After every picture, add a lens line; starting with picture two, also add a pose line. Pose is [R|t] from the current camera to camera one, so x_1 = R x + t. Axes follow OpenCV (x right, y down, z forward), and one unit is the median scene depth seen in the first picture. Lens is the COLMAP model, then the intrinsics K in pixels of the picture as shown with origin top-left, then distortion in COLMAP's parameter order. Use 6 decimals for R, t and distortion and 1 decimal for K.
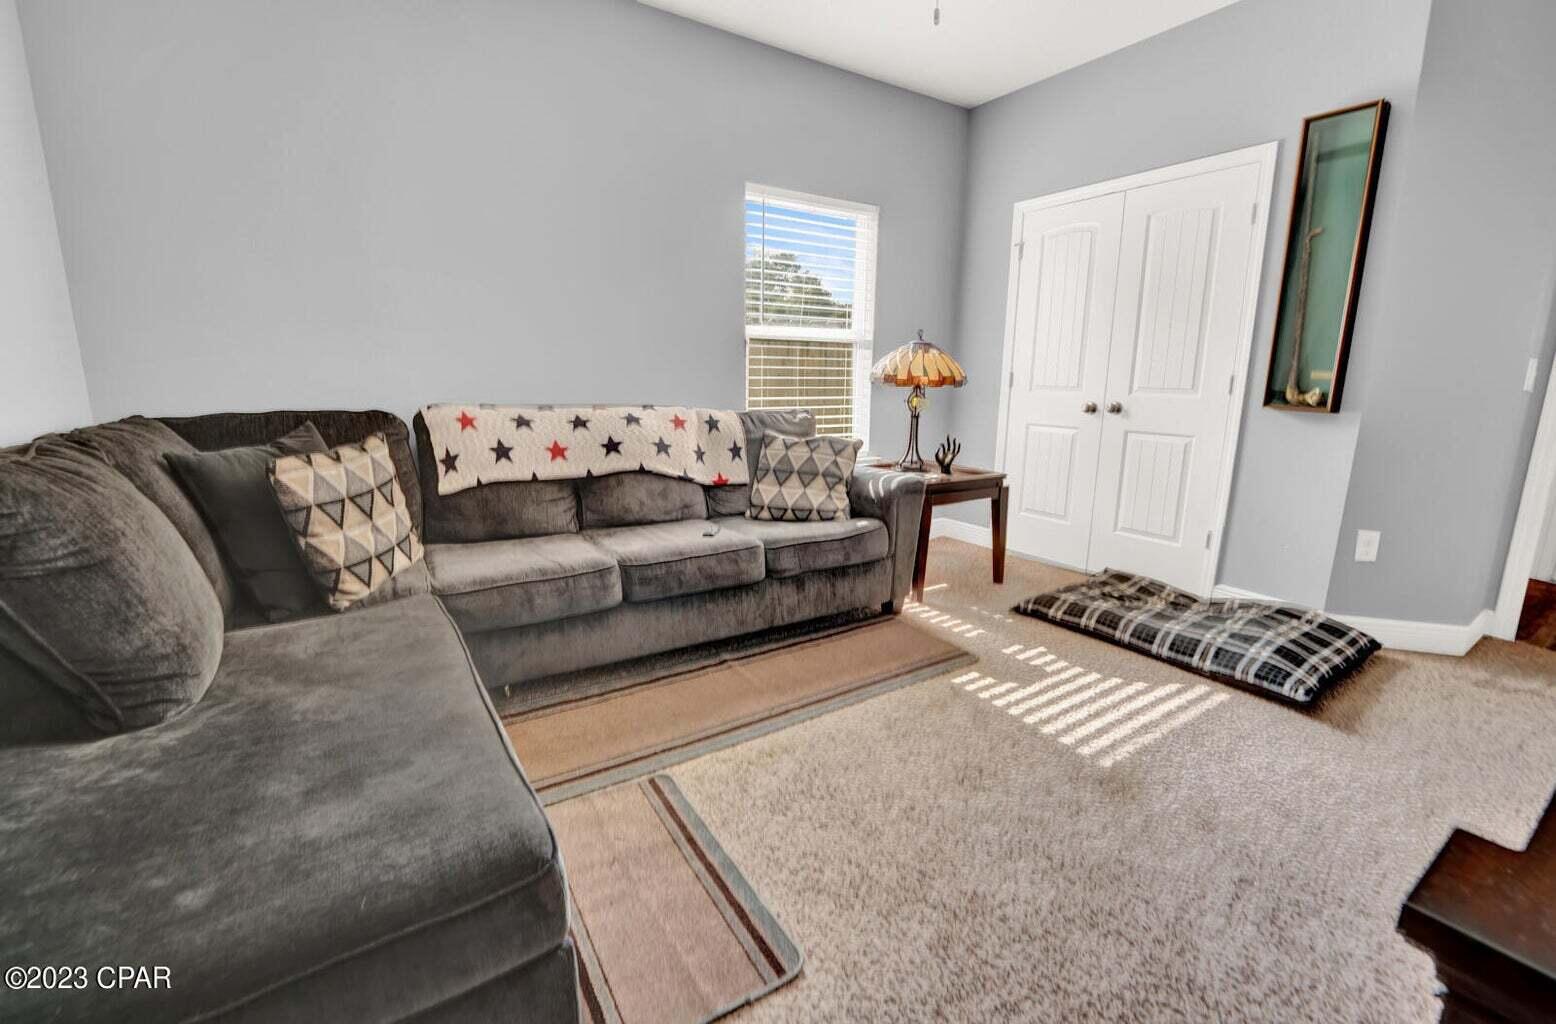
lens RADIAL K [[637.9, 0, 782.9], [0, 637.9, 506.5], [0, 0, 1]] dist [0.001580, 0.000131]
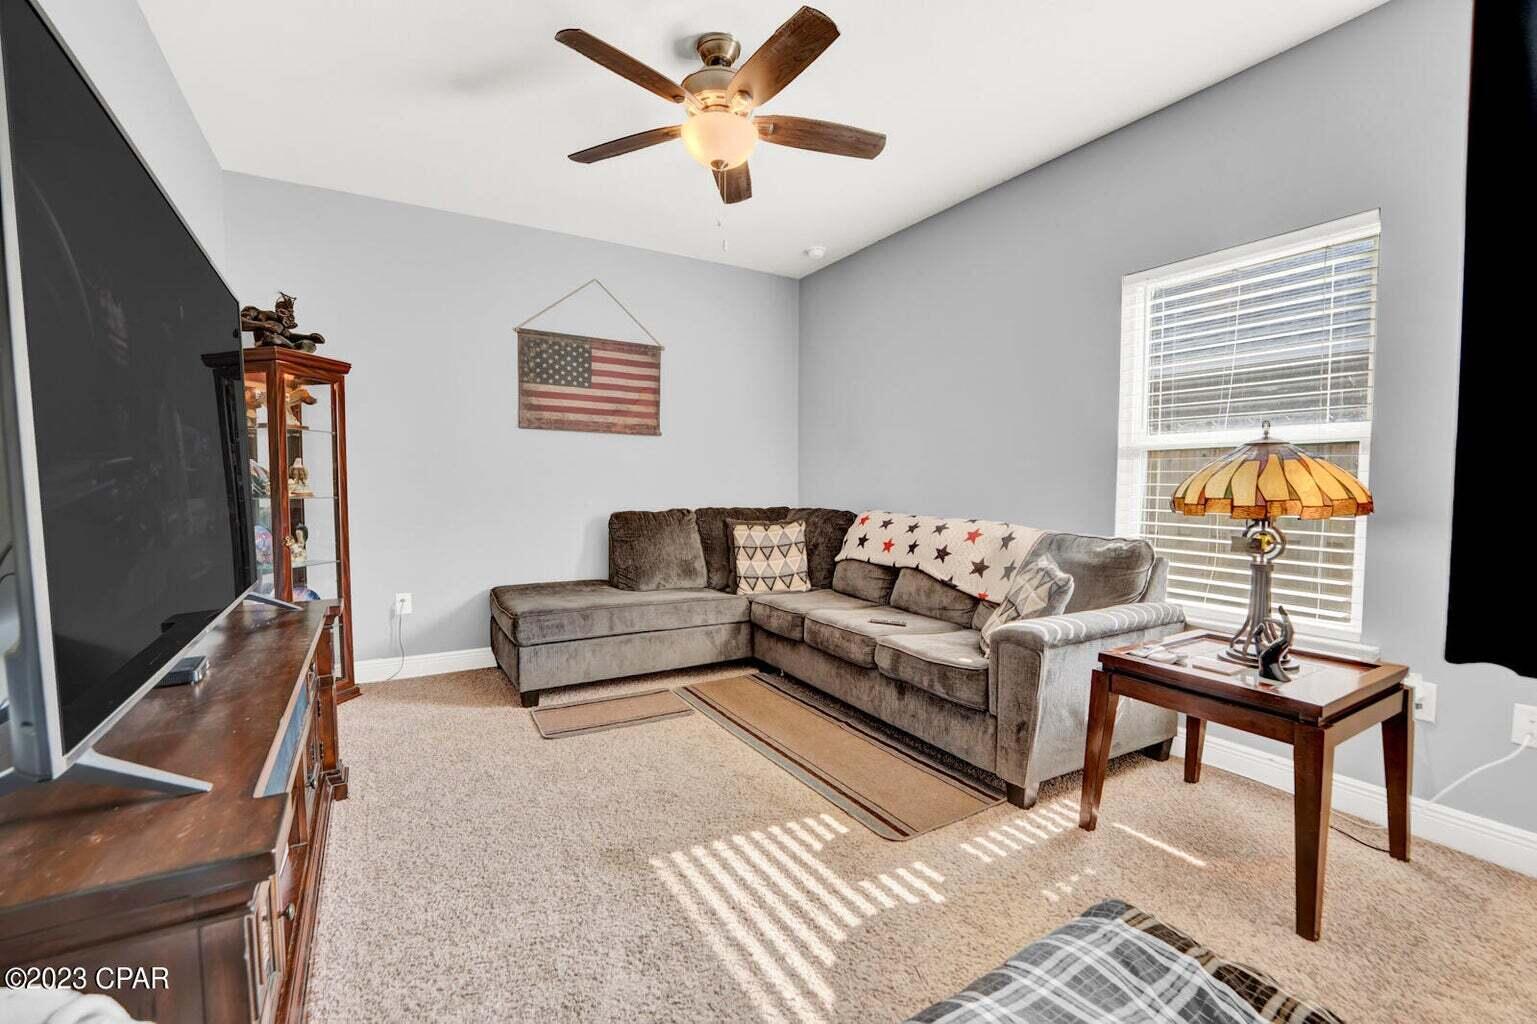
lens RADIAL K [[624.8, 0, 766.1], [0, 624.8, 518.4], [0, 0, 1]] dist [-0.030494, 0.003346]
pose [[-0.026745, 0.035506, -0.999012, 1.171383], [-0.213002, 0.976216, 0.040398, -0.164969], [0.976686, 0.213872, -0.018546, 0.859958]]
